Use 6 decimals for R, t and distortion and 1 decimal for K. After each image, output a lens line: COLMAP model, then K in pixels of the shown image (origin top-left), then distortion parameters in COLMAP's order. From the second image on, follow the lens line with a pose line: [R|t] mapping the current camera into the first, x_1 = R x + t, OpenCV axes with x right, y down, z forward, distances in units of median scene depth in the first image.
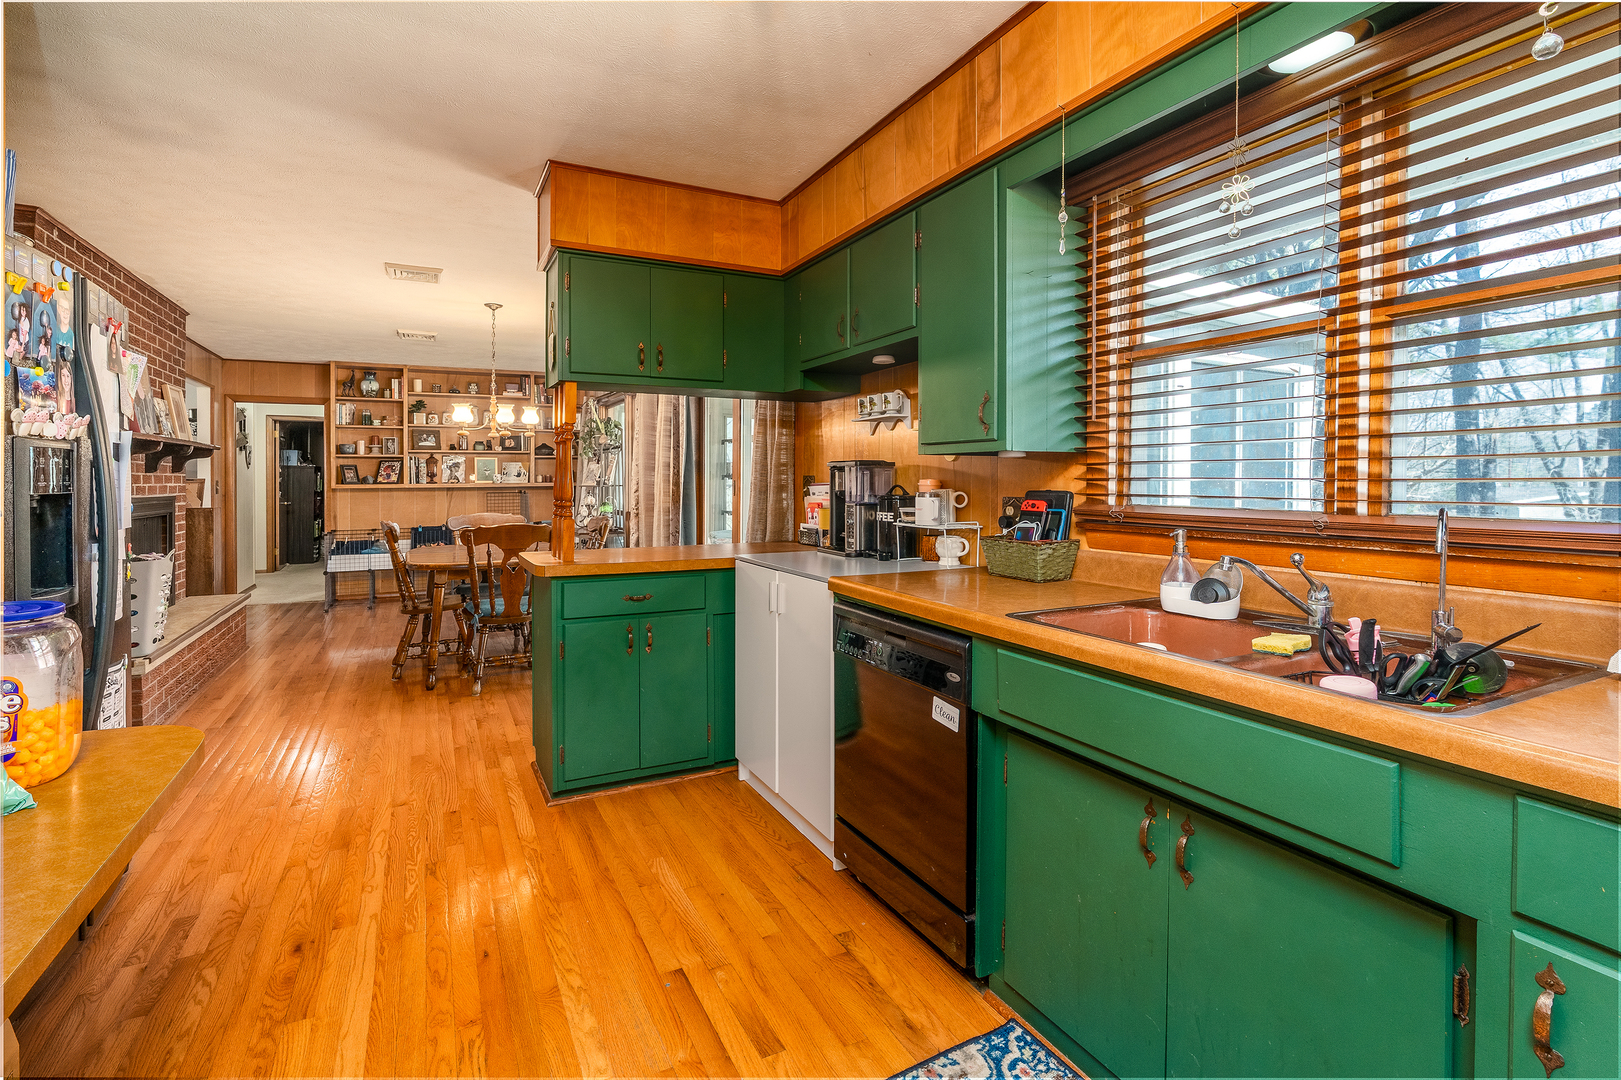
lens RADIAL K [[762.5, 0, 835.3], [0, 762.5, 488.1], [0, 0, 1]] dist [-0.009652, 0.007334]
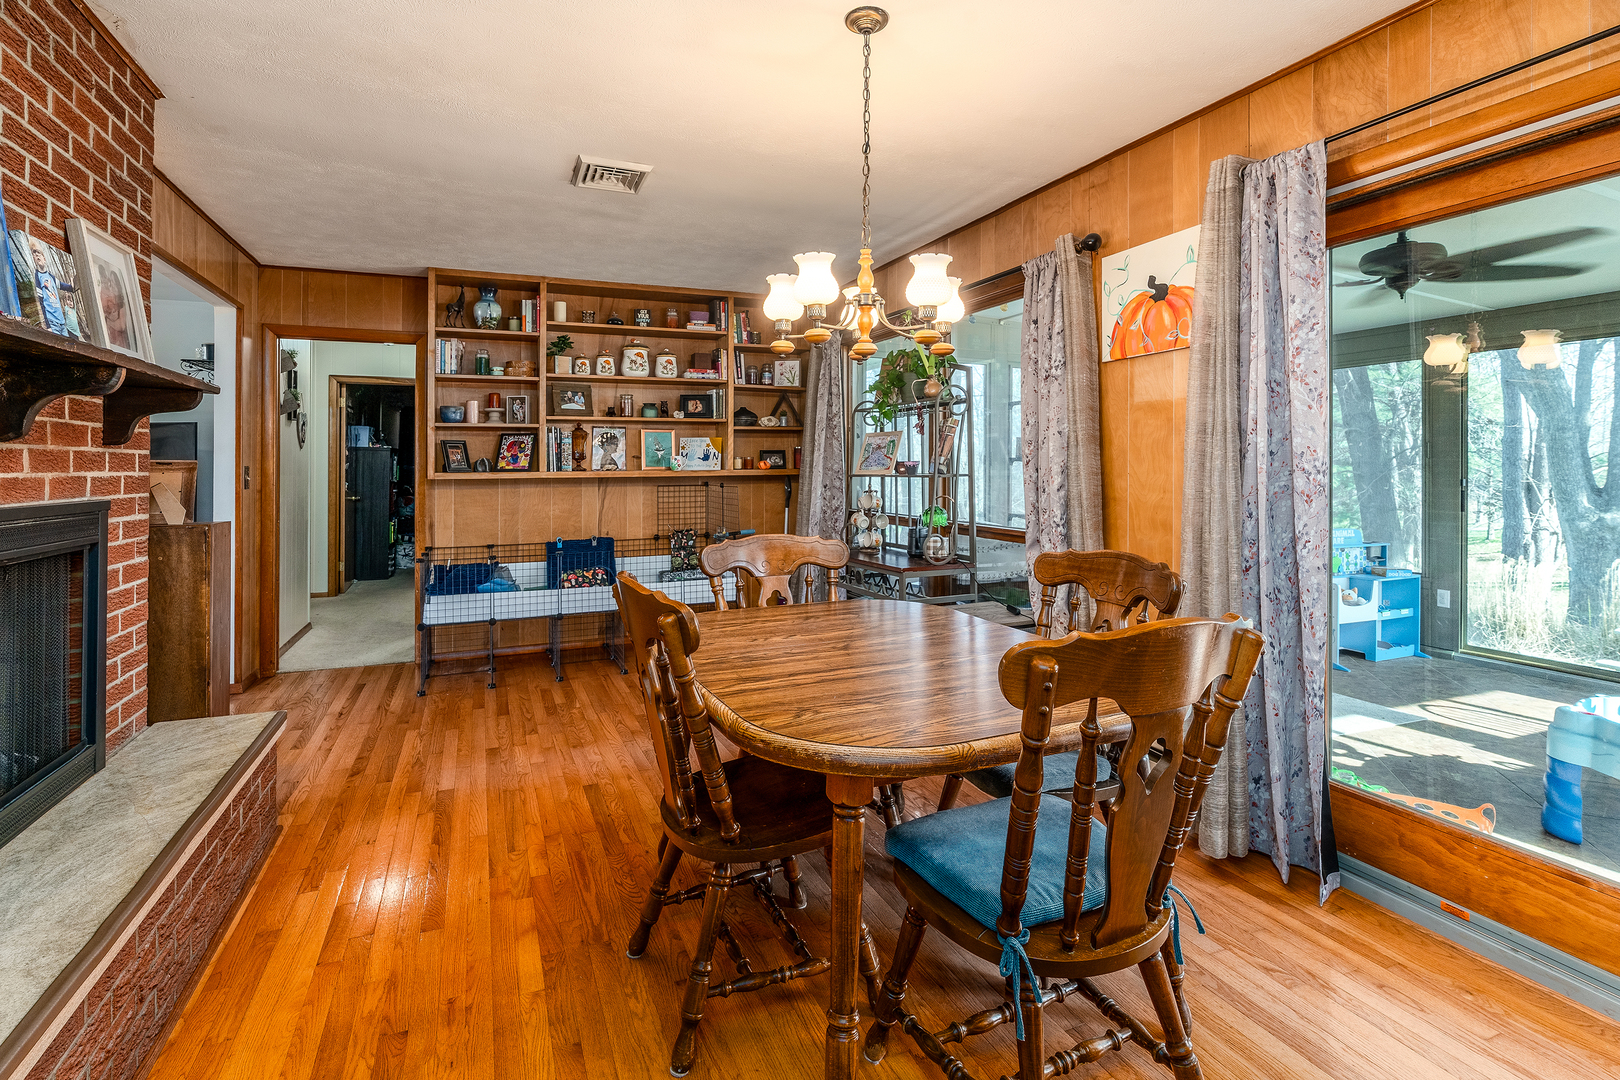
lens RADIAL K [[762.0, 0, 811.2], [0, 762.0, 463.4], [0, 0, 1]] dist [-0.009652, 0.007334]
pose [[0.996823, -0.002862, -0.079599, -0.301117], [0.001556, 0.999863, -0.016457, -0.001688], [0.079635, 0.016281, 0.996691, 0.408445]]
